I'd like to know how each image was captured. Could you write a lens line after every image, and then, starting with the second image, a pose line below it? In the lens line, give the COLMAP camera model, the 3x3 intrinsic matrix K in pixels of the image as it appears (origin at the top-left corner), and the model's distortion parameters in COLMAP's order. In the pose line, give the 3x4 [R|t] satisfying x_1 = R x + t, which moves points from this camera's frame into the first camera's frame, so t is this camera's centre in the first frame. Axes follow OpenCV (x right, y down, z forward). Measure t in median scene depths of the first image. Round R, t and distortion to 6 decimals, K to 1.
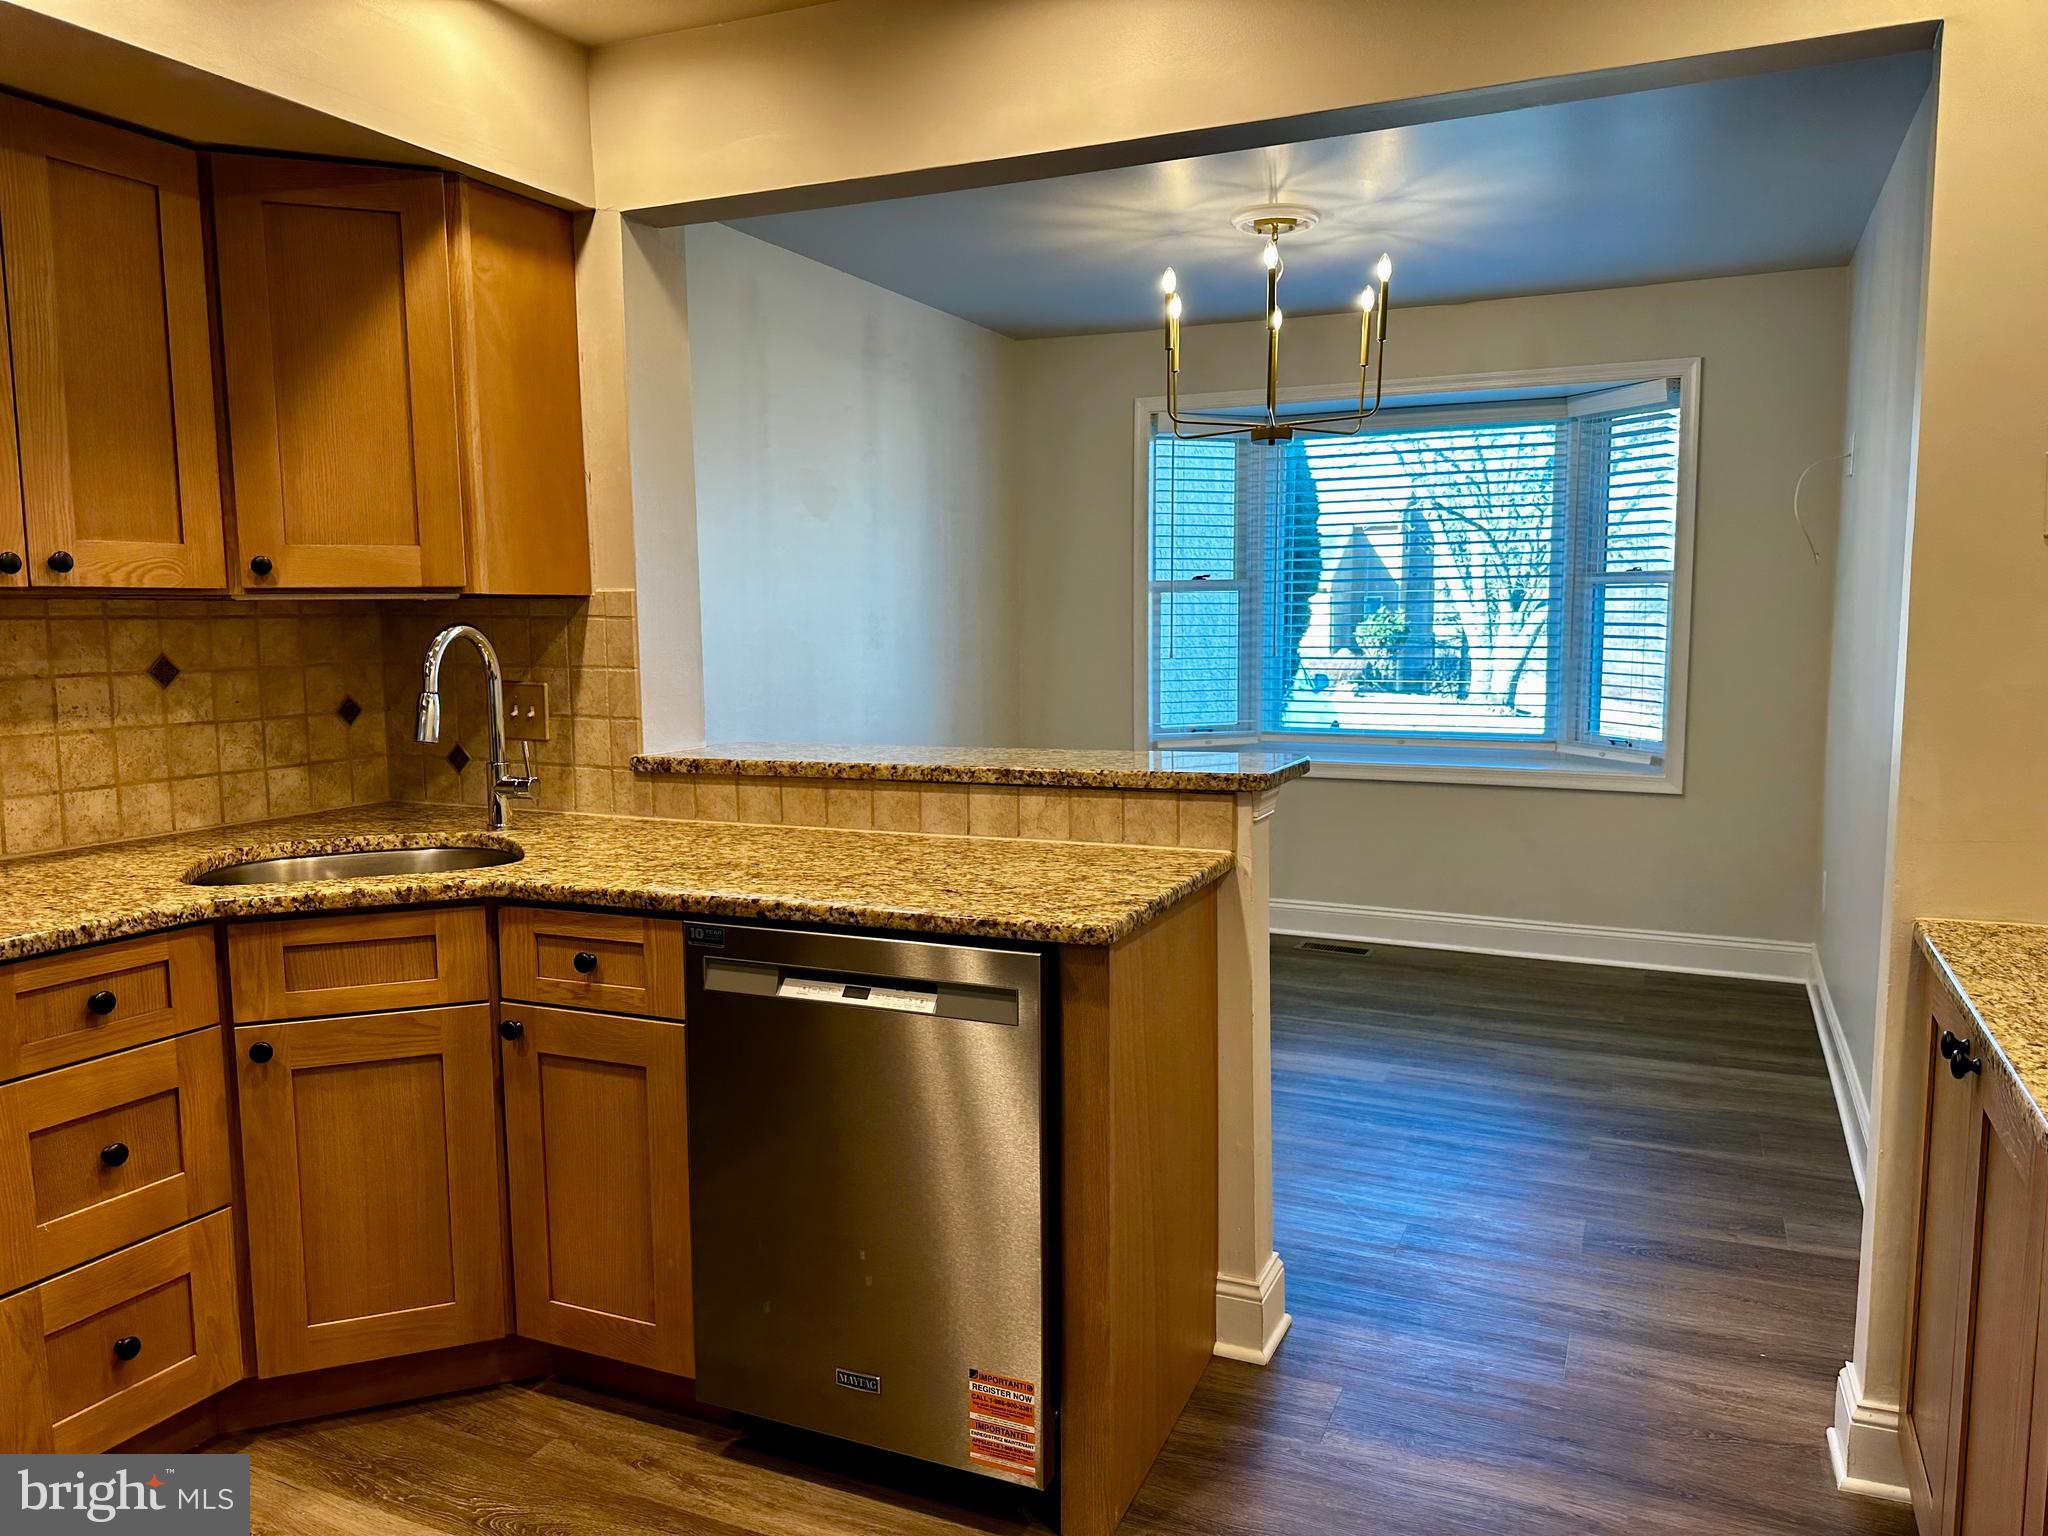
lens RADIAL K [[1438.8, 0, 1031.6], [0, 1438.8, 771.0], [0, 0, 1]] dist [0.058651, -0.074193]
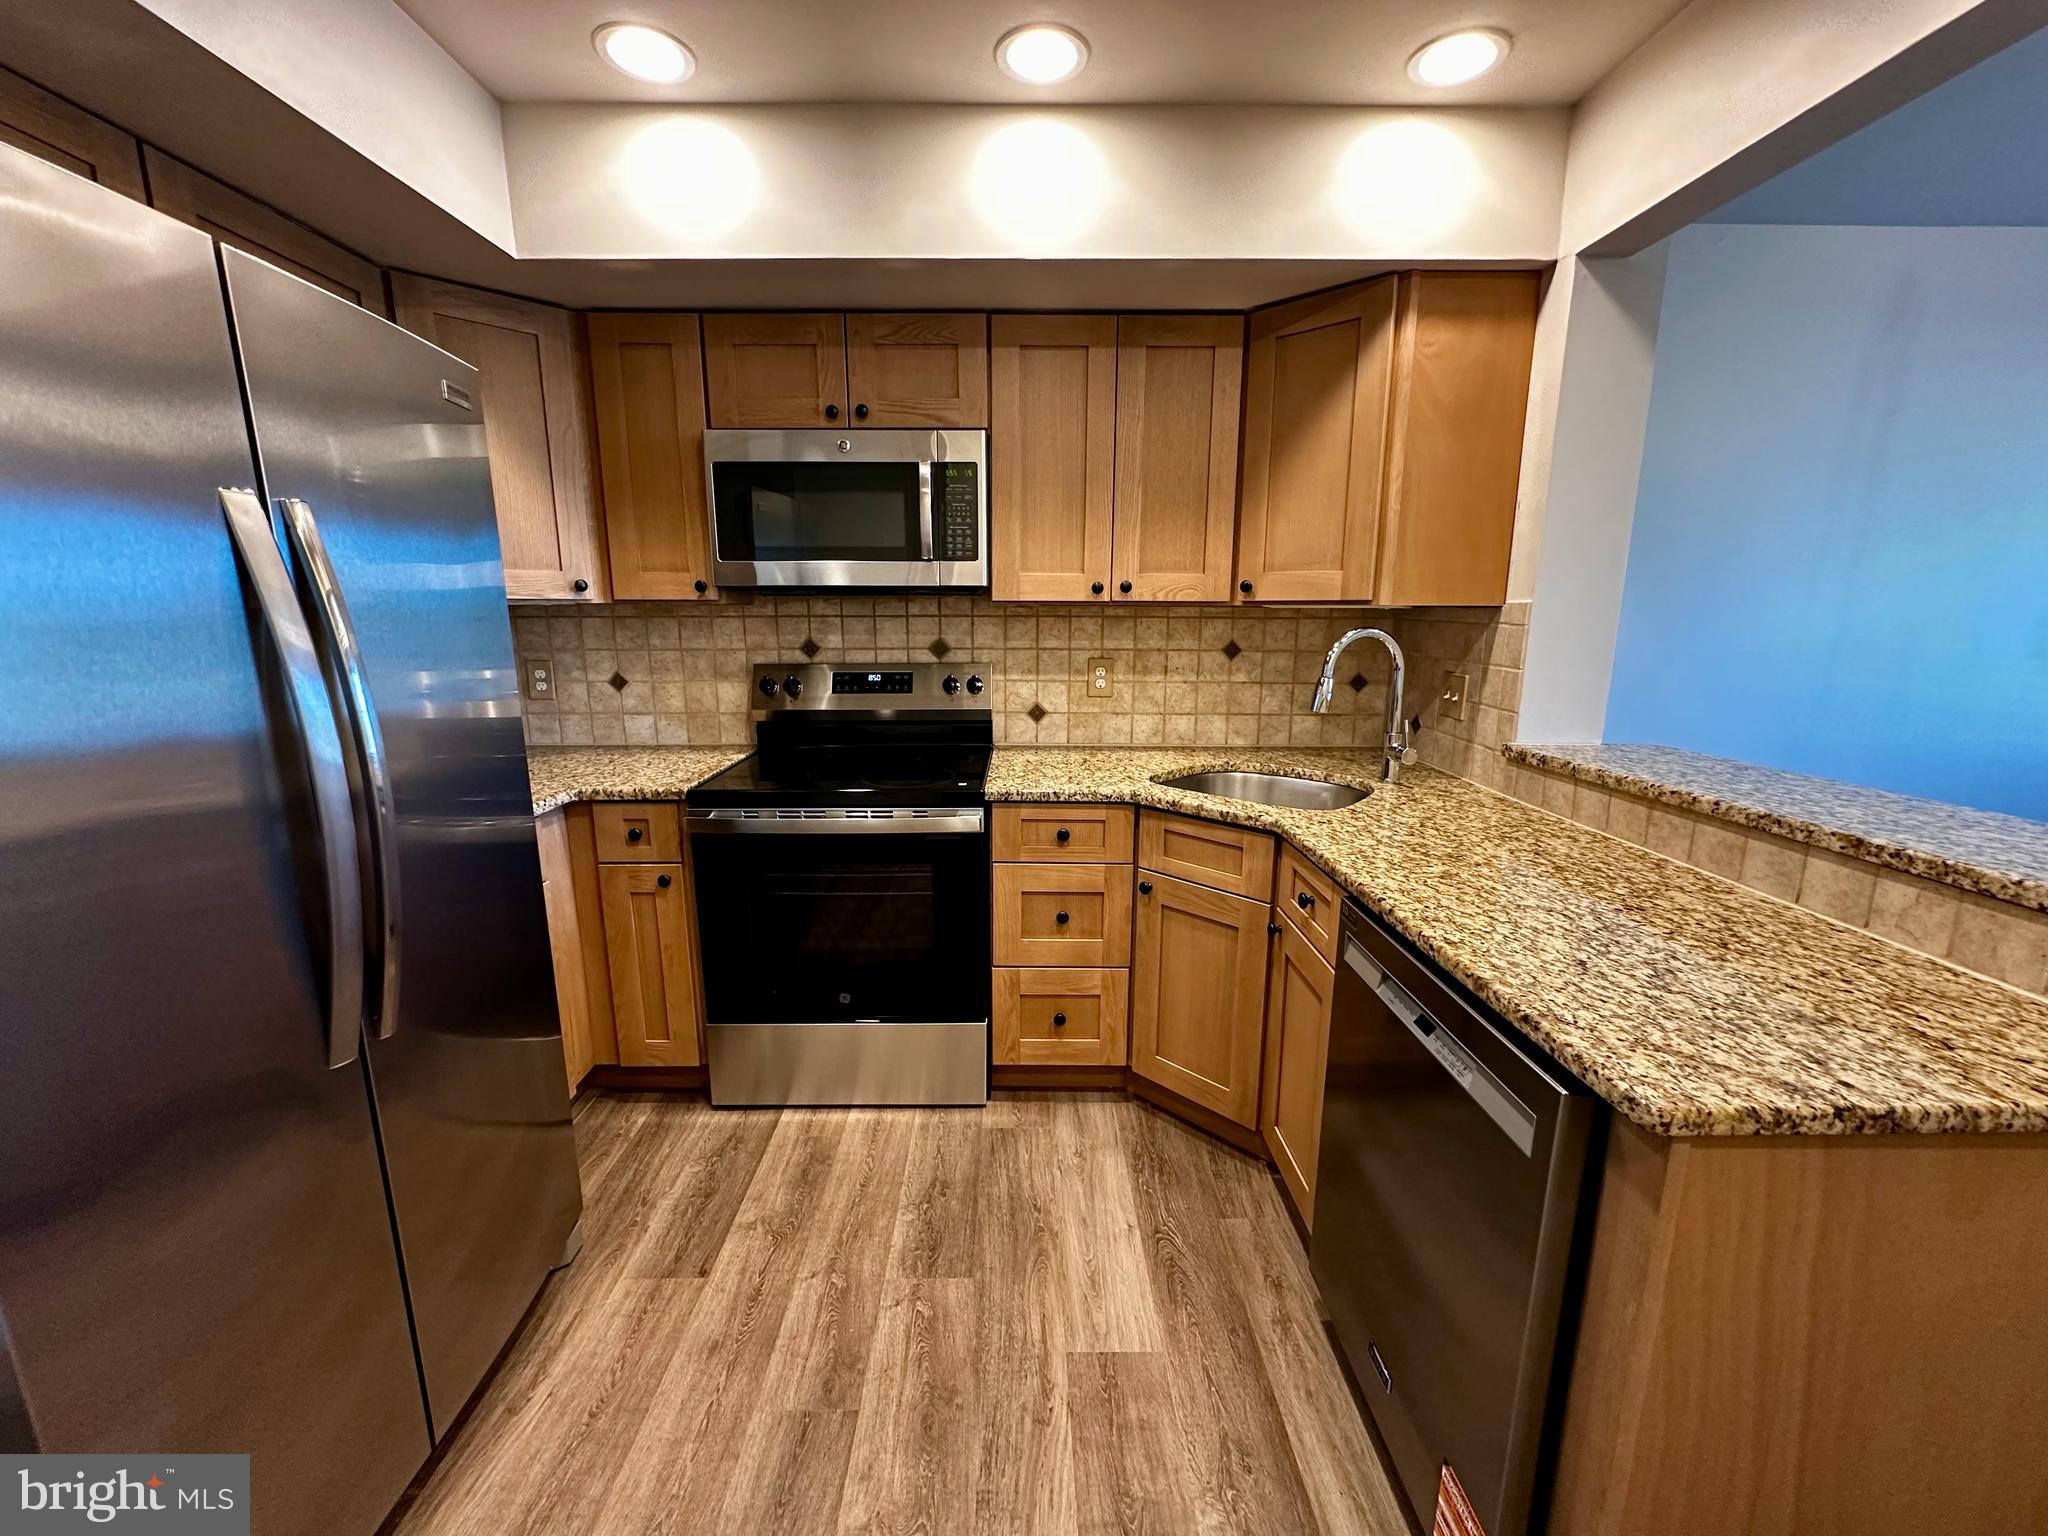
lens RADIAL K [[815.1, 0, 1025.0], [0, 815.1, 766.9], [0, 0, 1]] dist [-0.001257, 0.000772]
pose [[0.416964, 0.185464, -0.889800, 0.186071], [-0.107219, 0.982162, 0.154472, -0.061653], [0.902577, 0.030994, 0.429412, 0.422338]]
